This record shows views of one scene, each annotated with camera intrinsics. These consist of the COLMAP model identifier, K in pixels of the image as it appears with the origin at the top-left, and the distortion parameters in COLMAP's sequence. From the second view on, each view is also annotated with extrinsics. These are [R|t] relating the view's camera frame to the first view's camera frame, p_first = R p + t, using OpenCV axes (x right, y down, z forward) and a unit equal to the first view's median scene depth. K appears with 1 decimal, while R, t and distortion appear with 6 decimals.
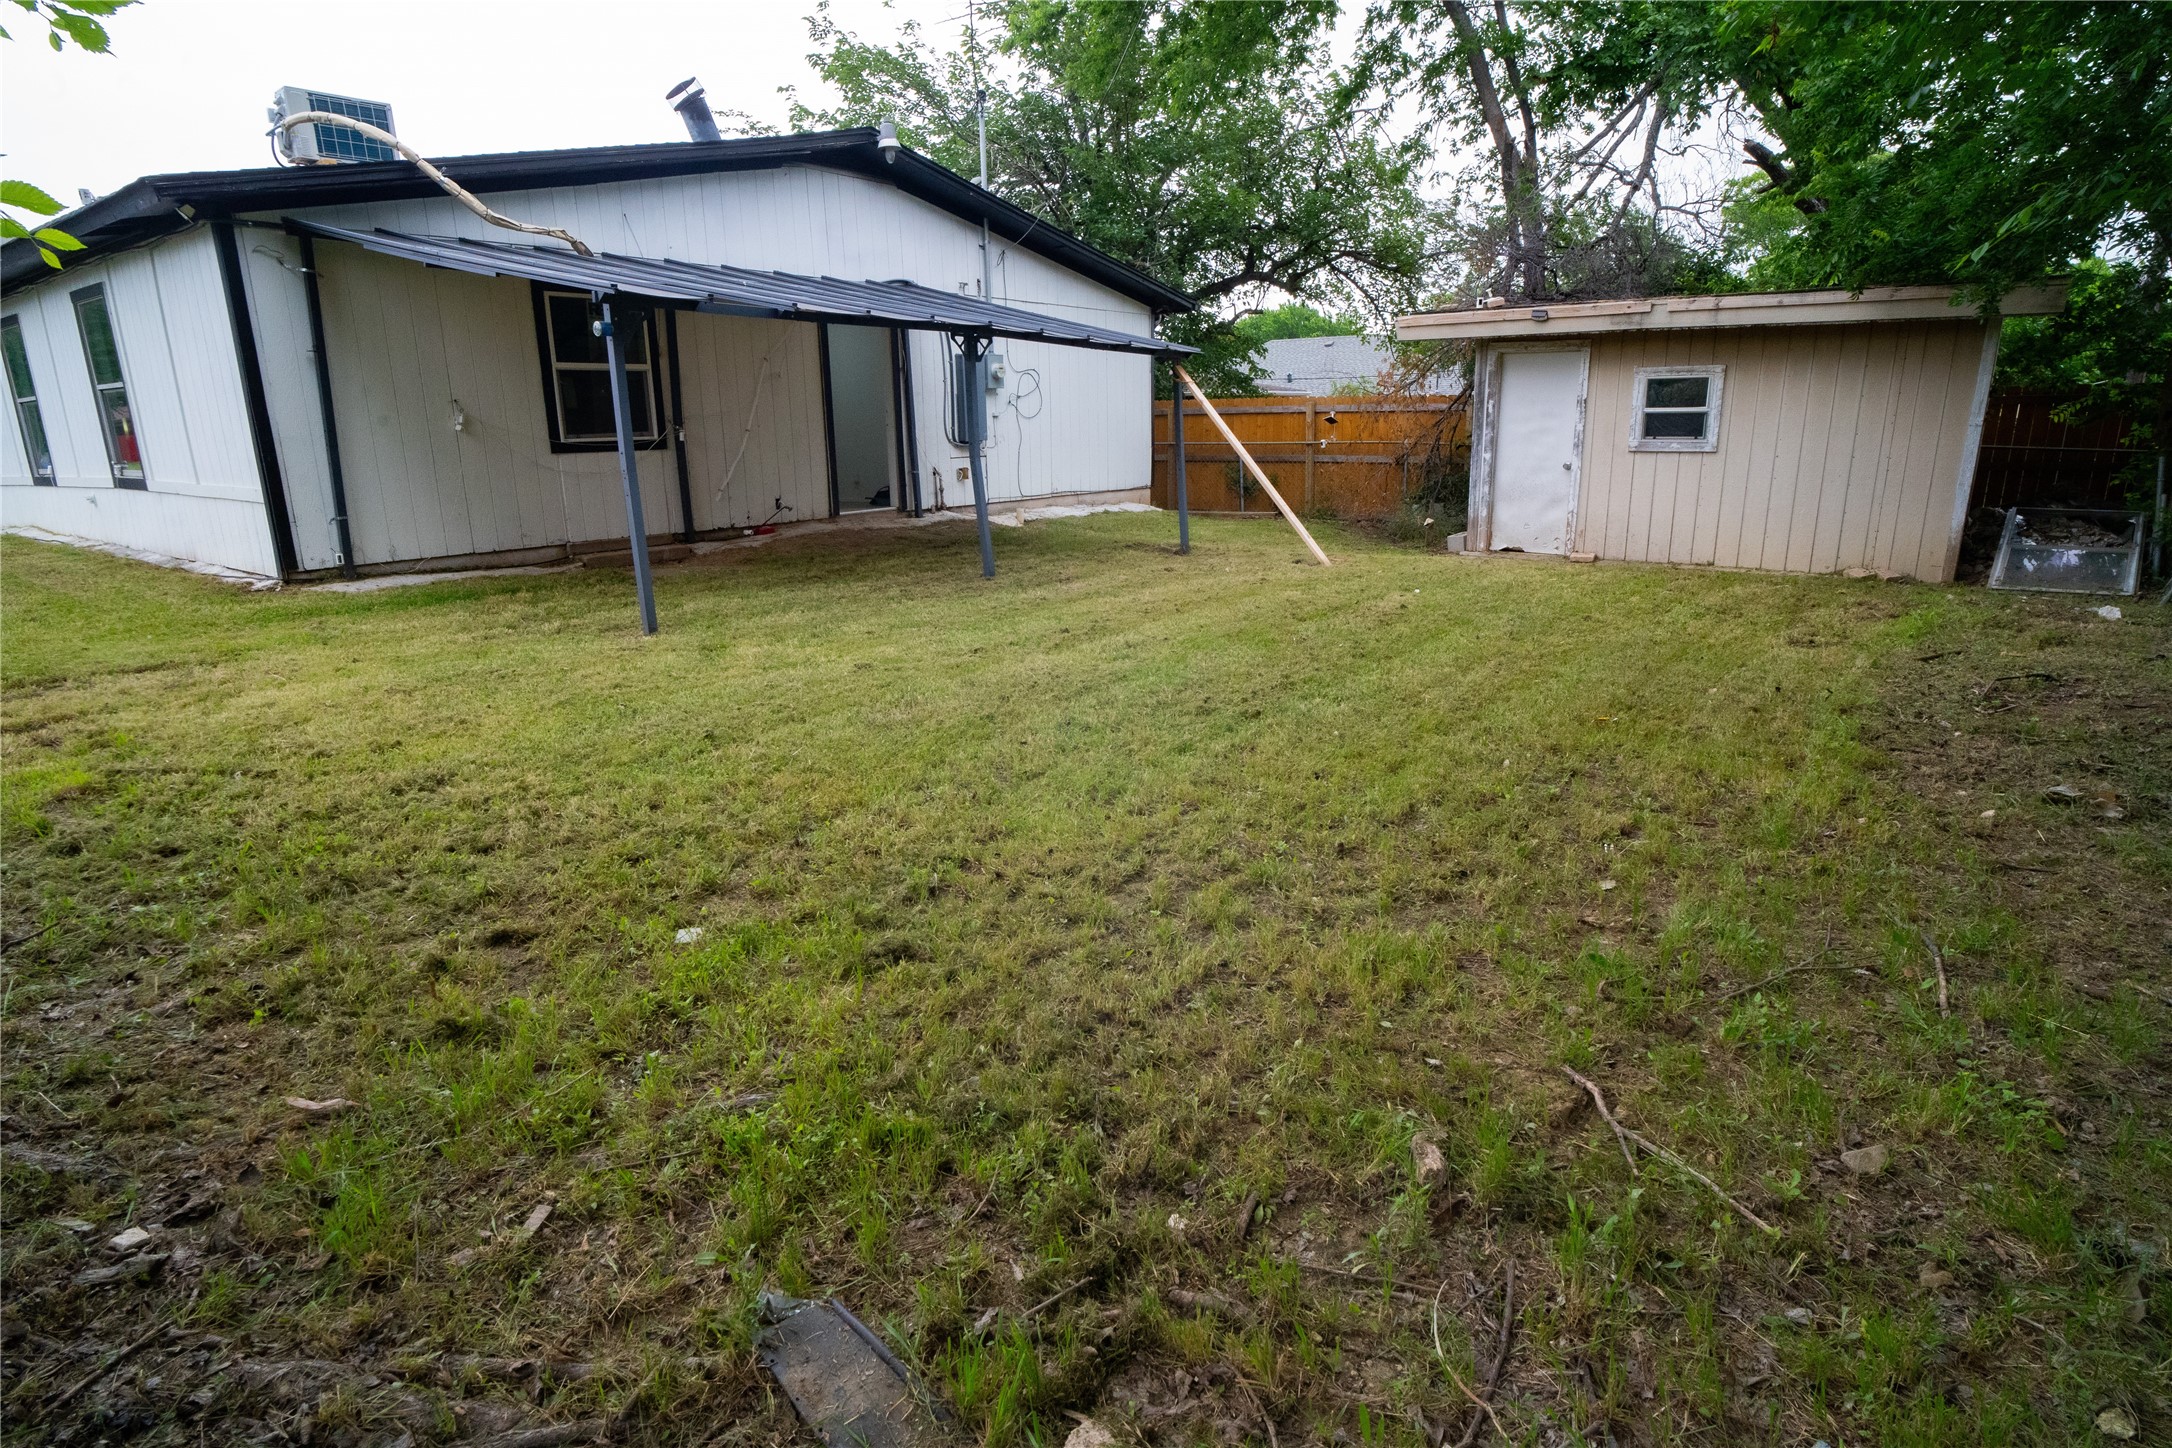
lens RADIAL K [[1140.1, 0, 1096.0], [0, 1140.1, 720.8], [0, 0, 1]] dist [-0.051538, 0.026689]
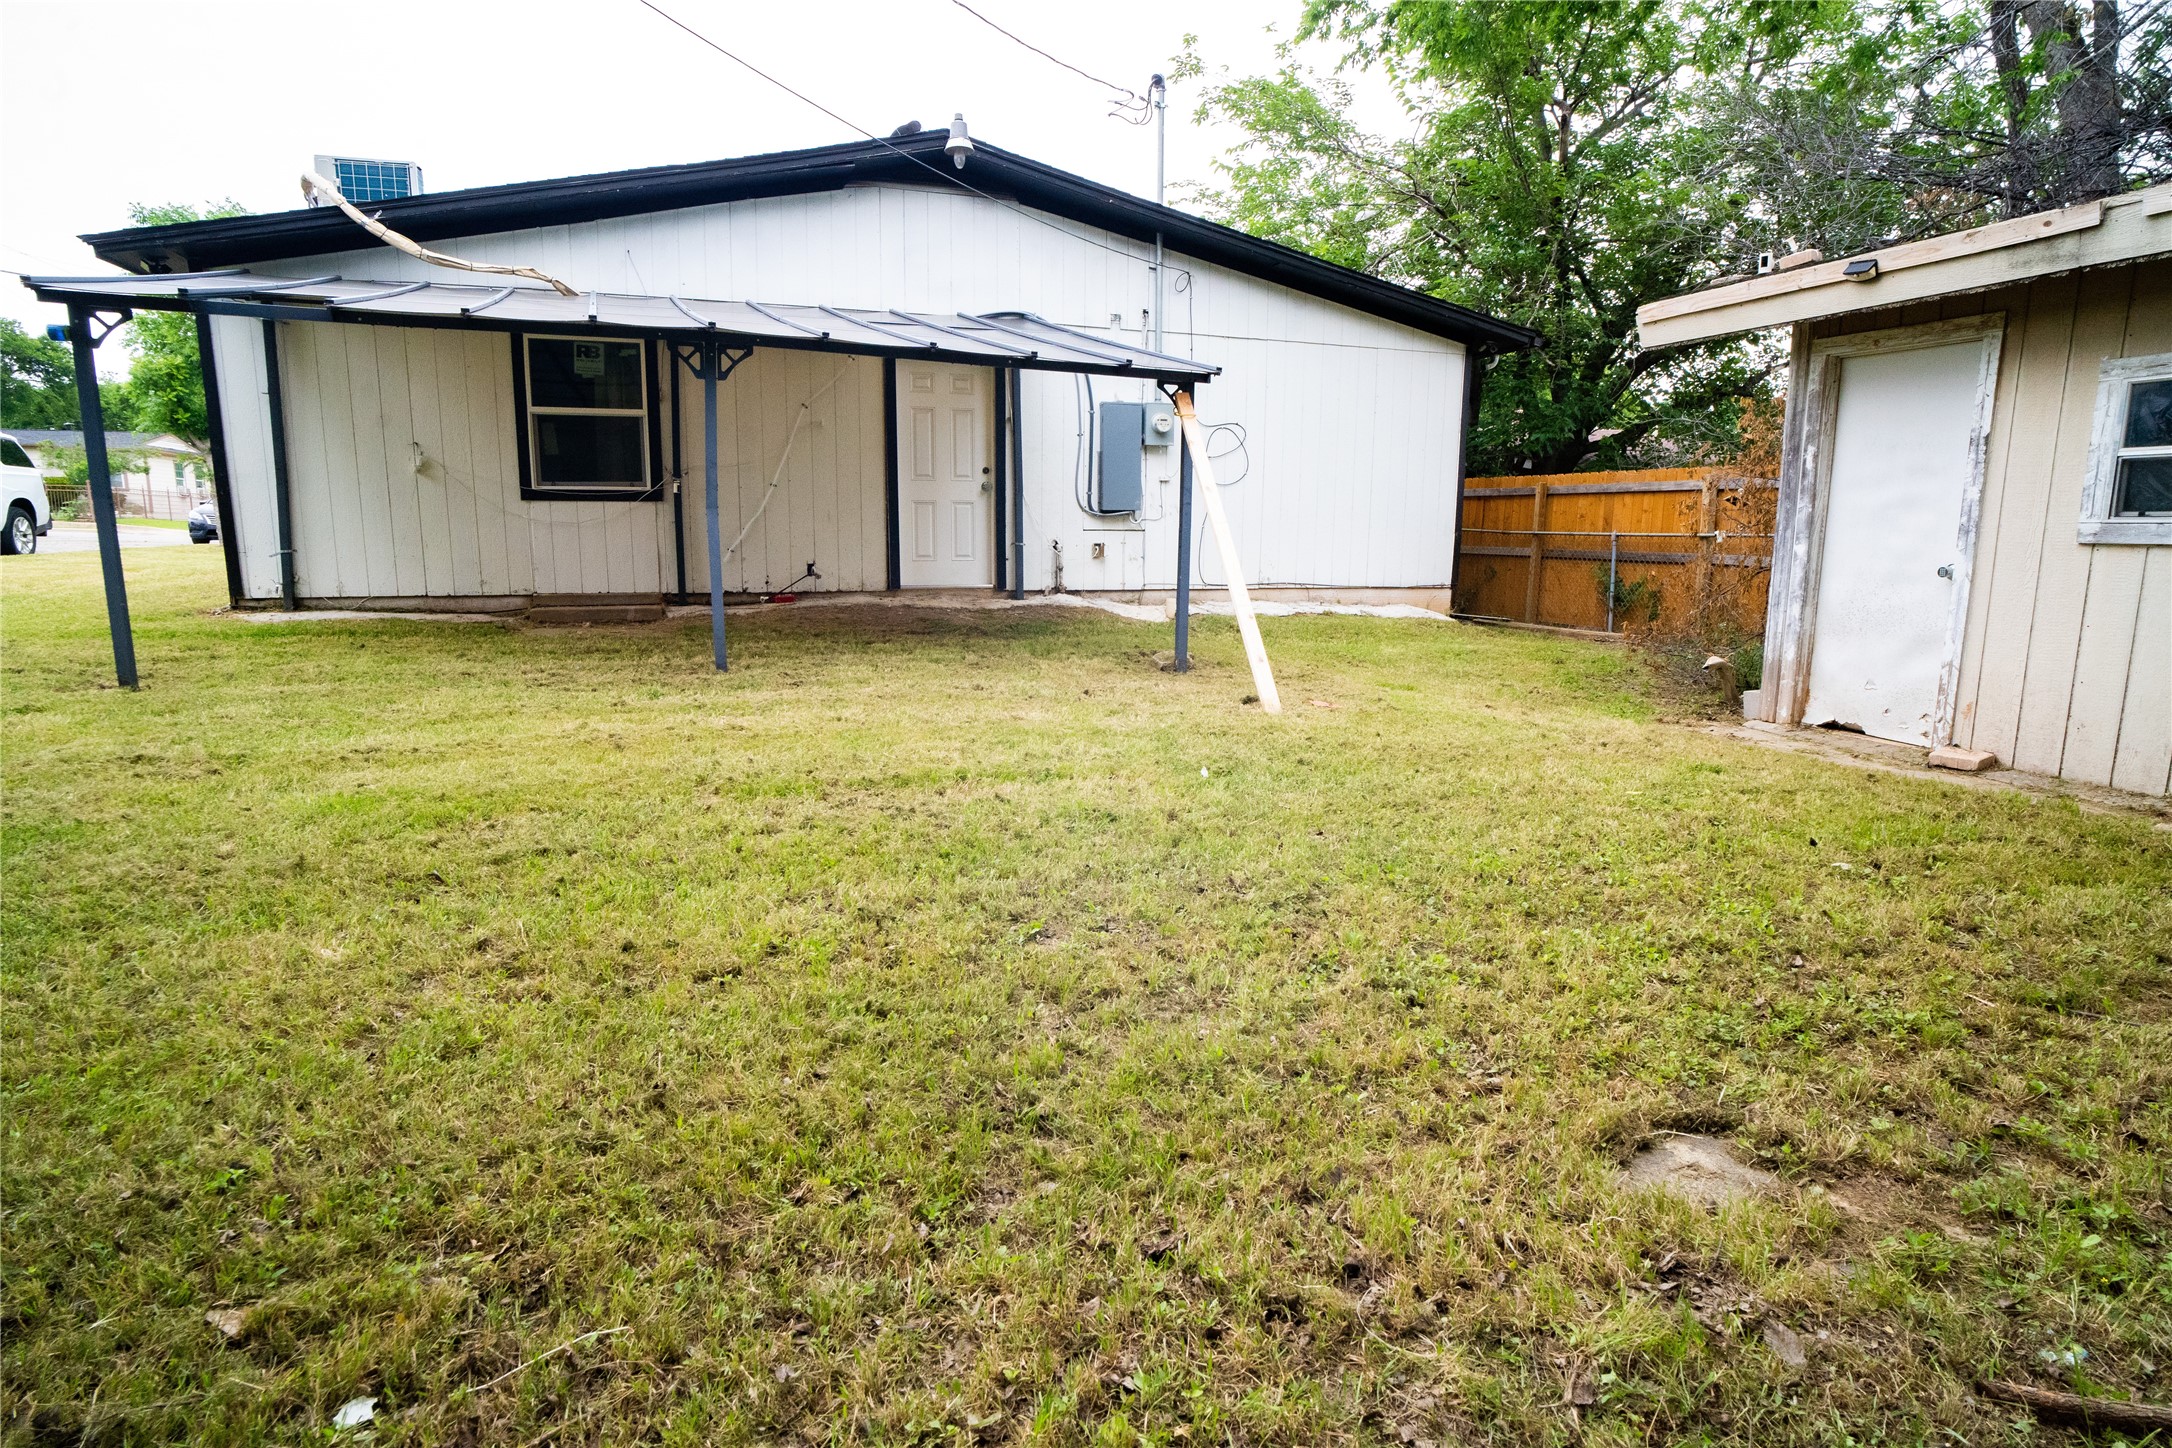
lens RADIAL K [[1140.1, 0, 1089.1], [0, 1140.1, 730.7], [0, 0, 1]] dist [-0.051538, 0.026689]
pose [[0.824265, 0.125384, -0.552147, 0.483832], [-0.166225, 0.985789, -0.024288, -0.103648], [0.541255, 0.111801, 0.833393, 0.496710]]
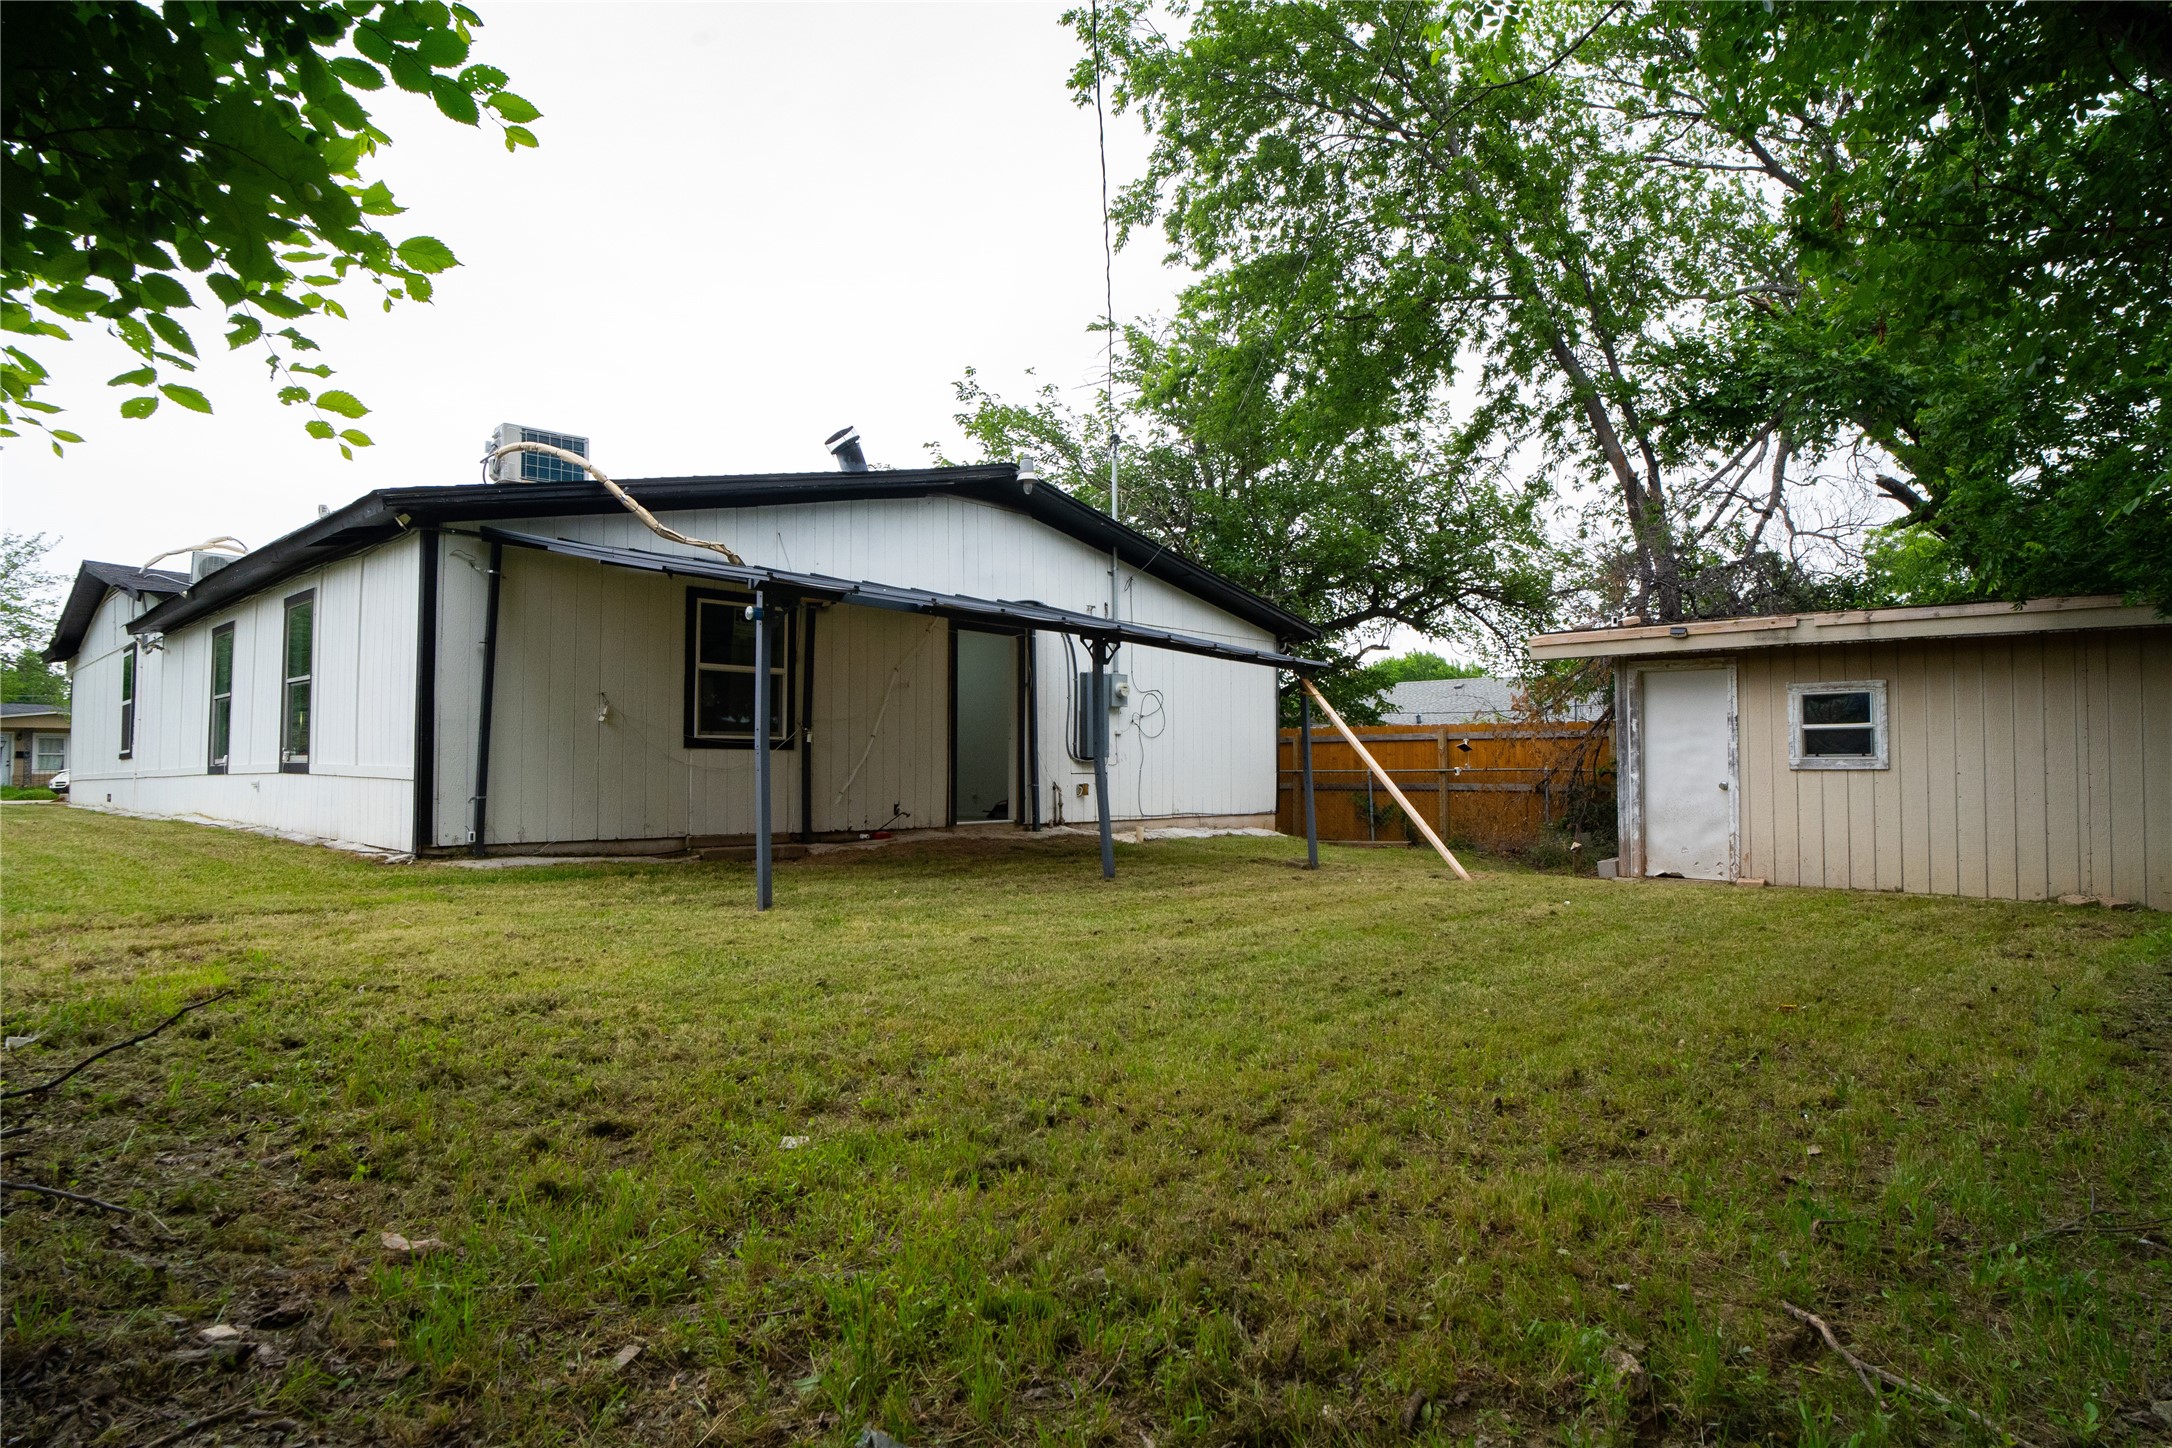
lens RADIAL K [[1208.2, 0, 1094.6], [0, 1208.2, 724.4], [0, 0, 1]] dist [-0.052425, 0.026946]
pose [[0.994874, 0.013123, -0.100272, -0.004935], [-0.041763, 0.956357, -0.289202, 0.042440], [0.092100, 0.291907, 0.952002, -0.008723]]
